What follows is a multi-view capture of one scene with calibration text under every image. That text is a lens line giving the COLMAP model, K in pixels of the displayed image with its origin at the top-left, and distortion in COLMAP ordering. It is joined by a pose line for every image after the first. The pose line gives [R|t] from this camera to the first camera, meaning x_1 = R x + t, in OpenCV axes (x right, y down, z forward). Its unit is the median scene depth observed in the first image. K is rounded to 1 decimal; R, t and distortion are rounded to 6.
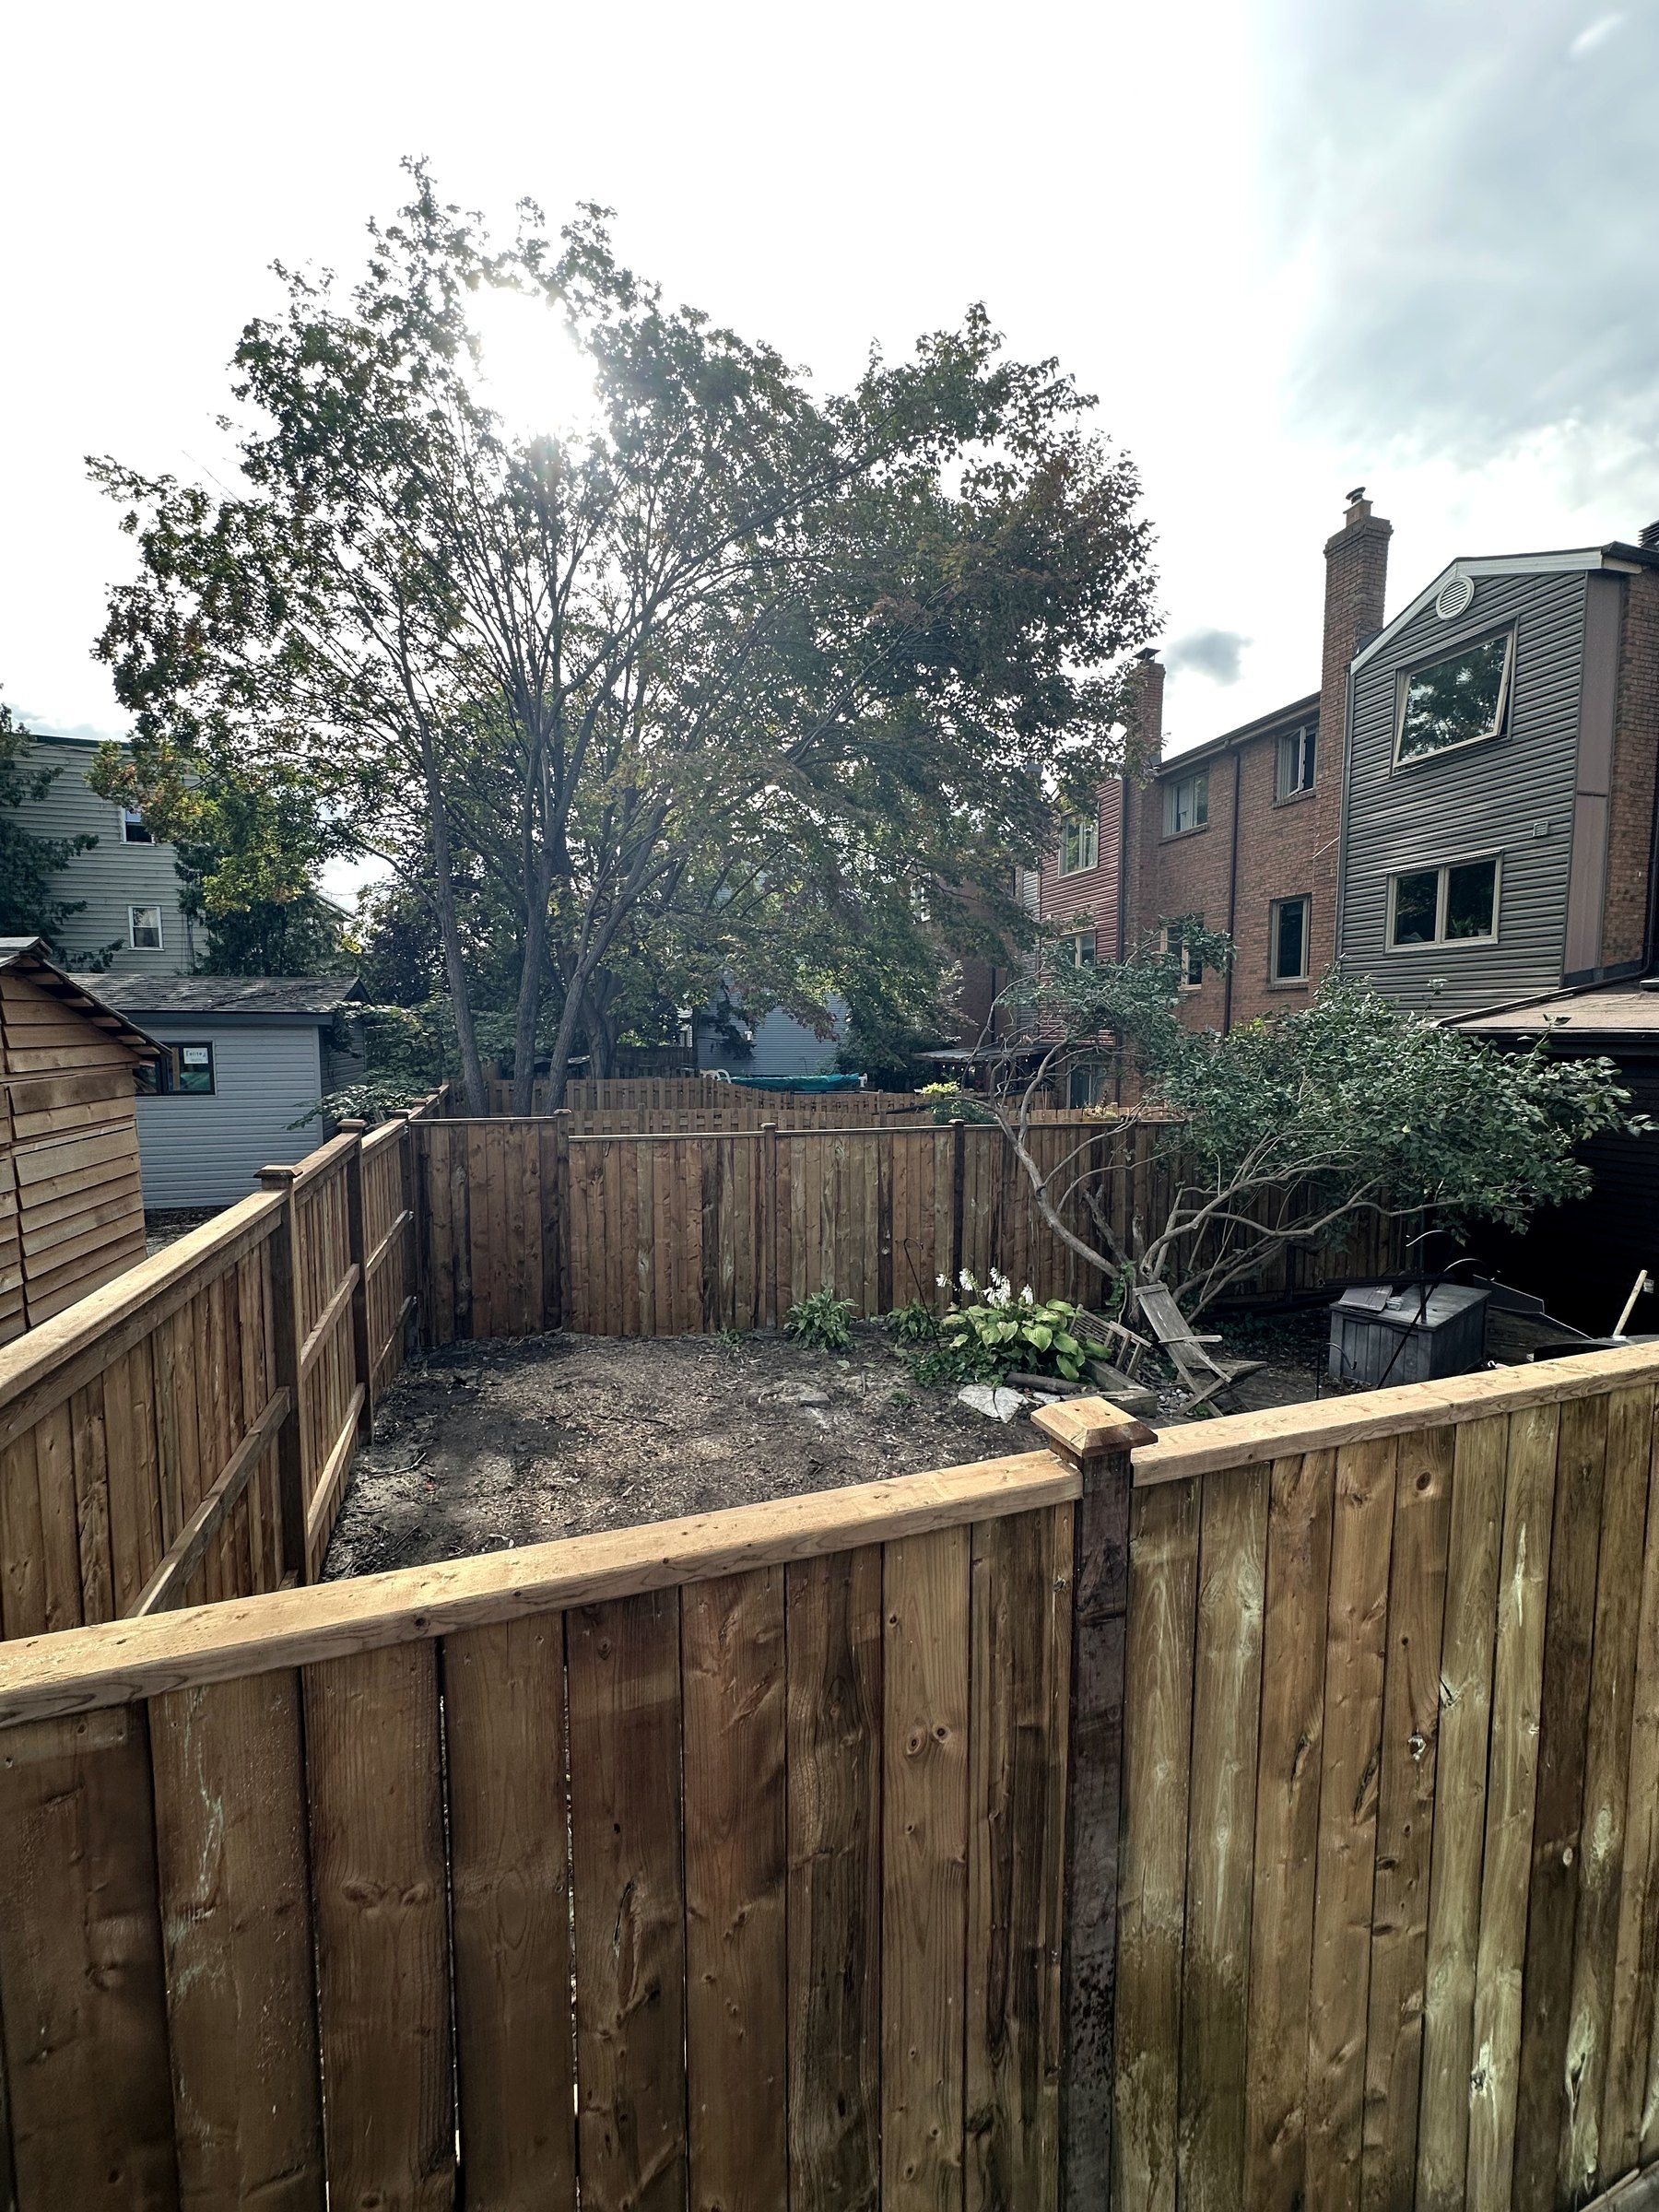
lens RADIAL K [[833.2, 0, 829.5], [0, 833.2, 1106.0], [0, 0, 1]] dist [-0.000225, 0.000059]
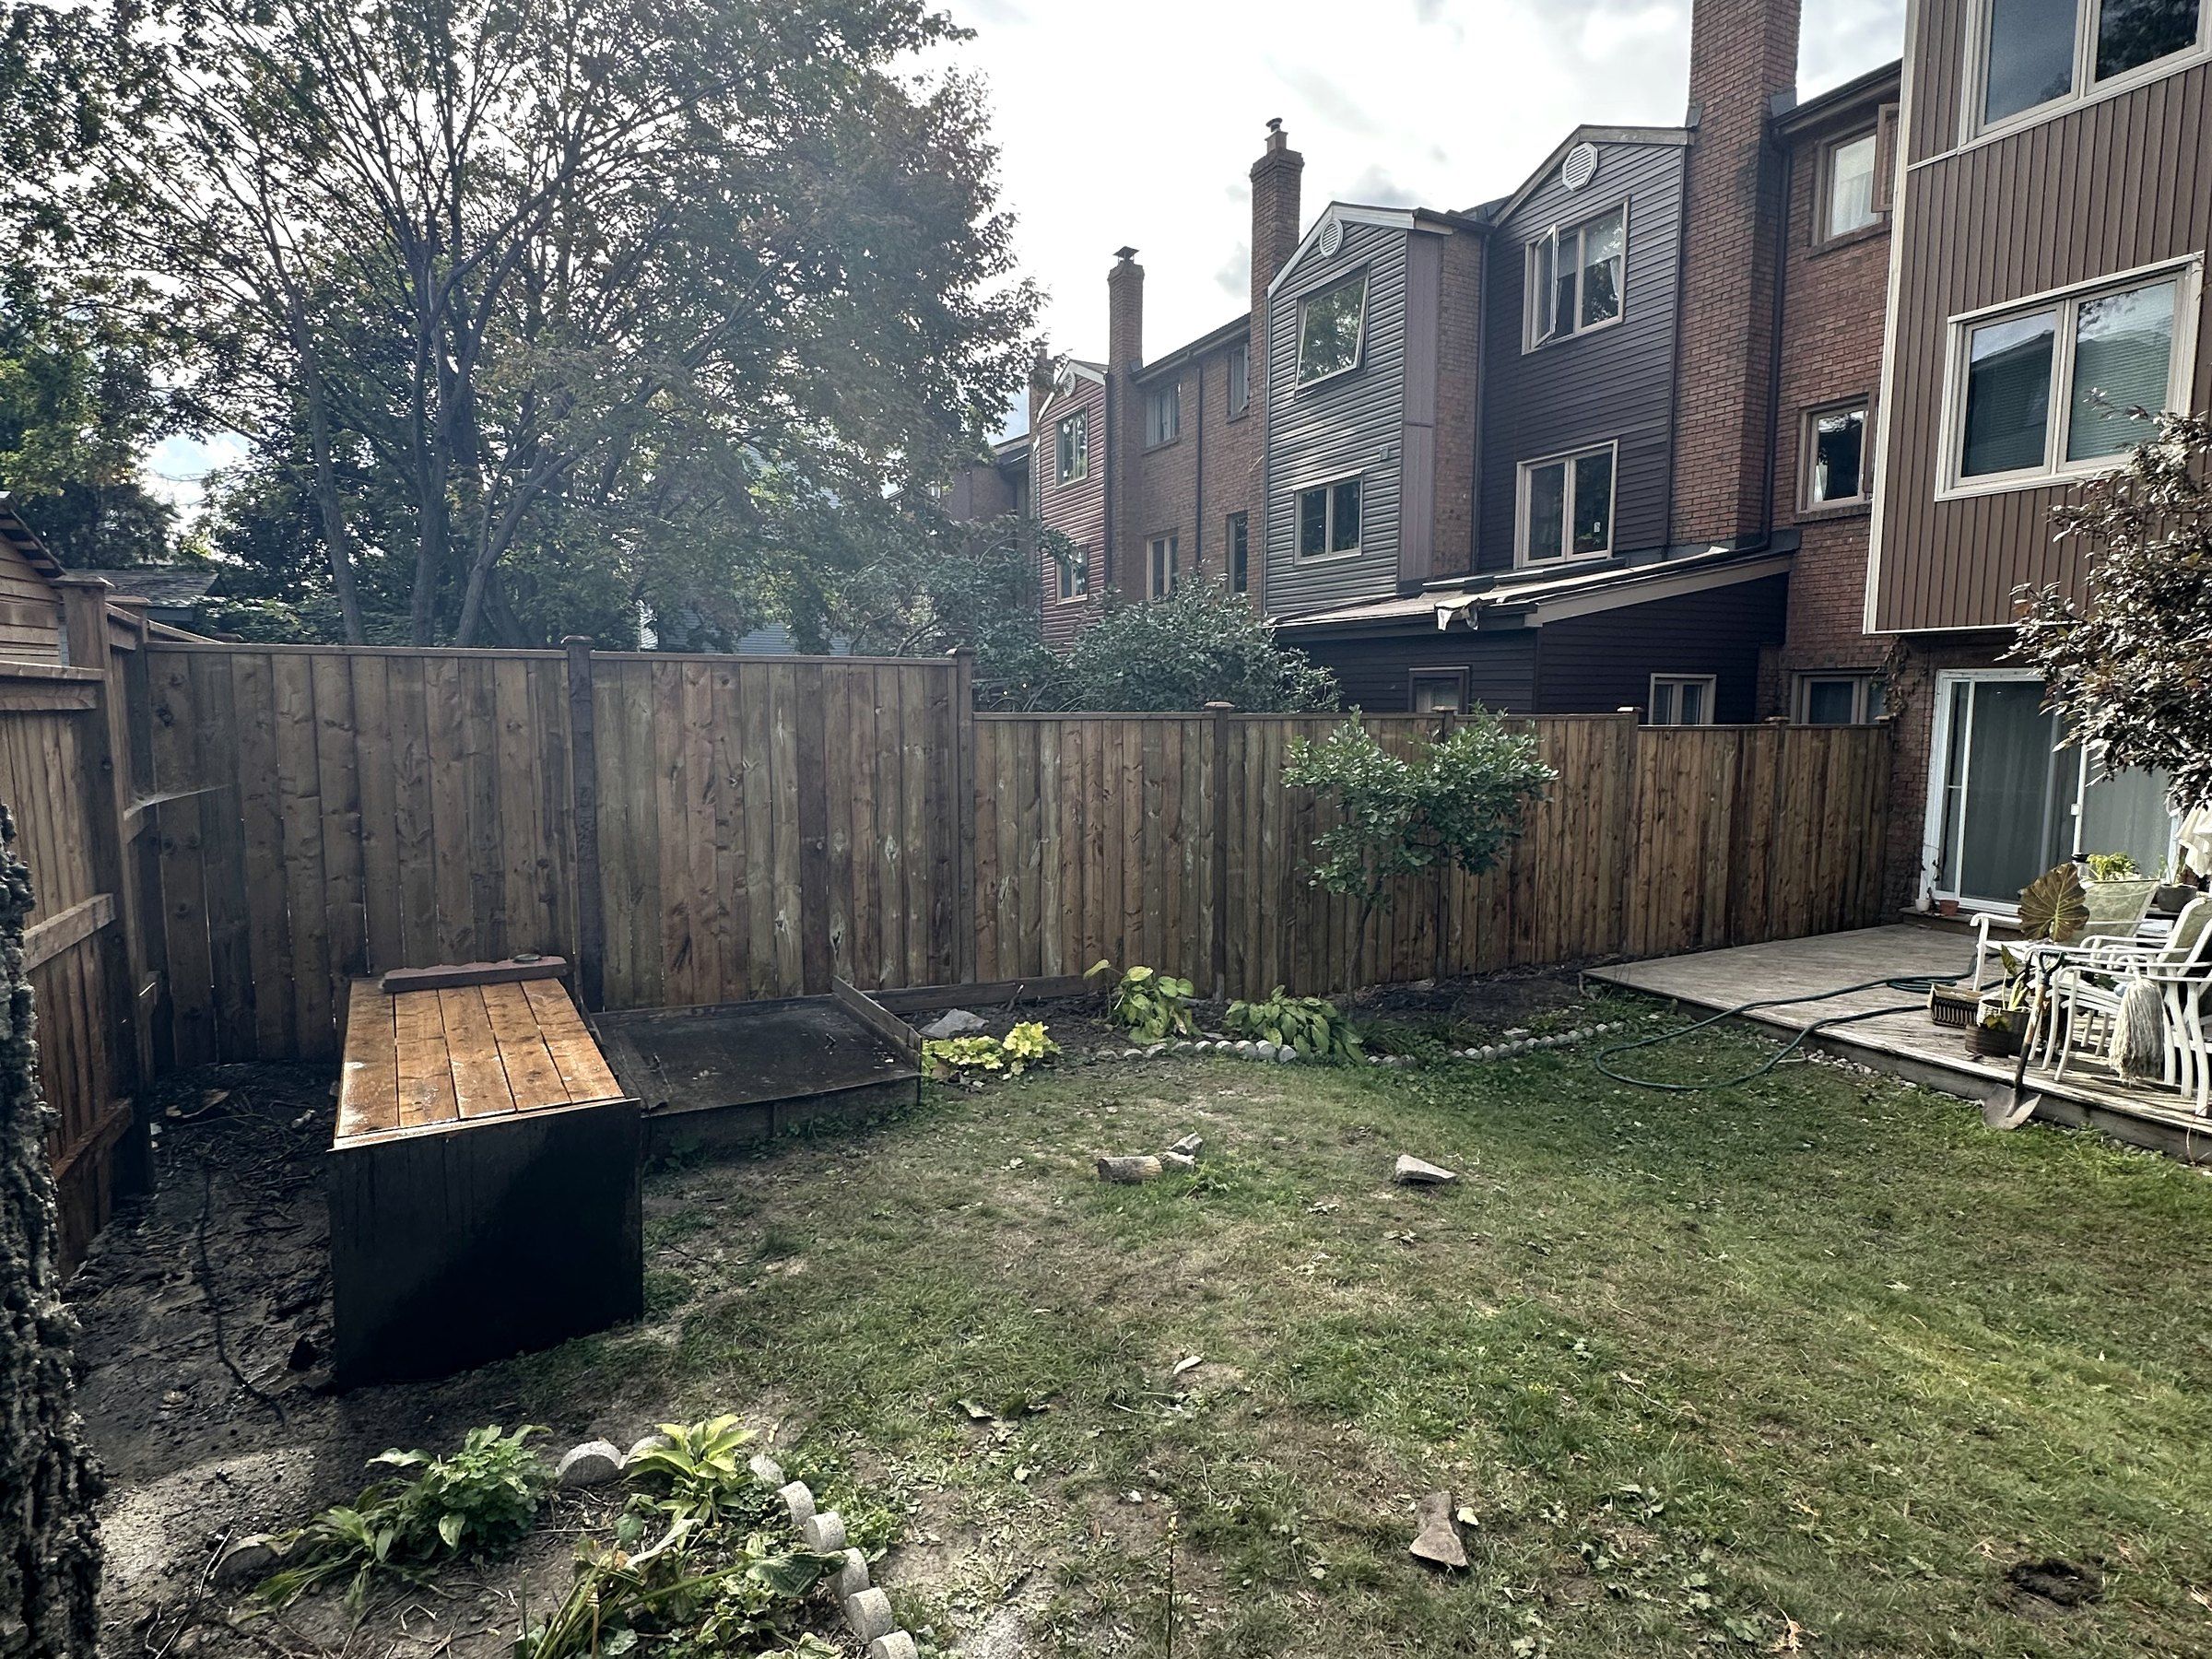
lens RADIAL K [[1149.4, 0, 1106.0], [0, 1149.4, 829.5], [0, 0, 1]] dist [0.002375, 0.000552]
pose [[0.986354, -0.017318, 0.163725, 0.143944], [0.014035, 0.999677, 0.021193, 0.095386], [-0.164039, -0.018606, 0.986278, -0.332041]]
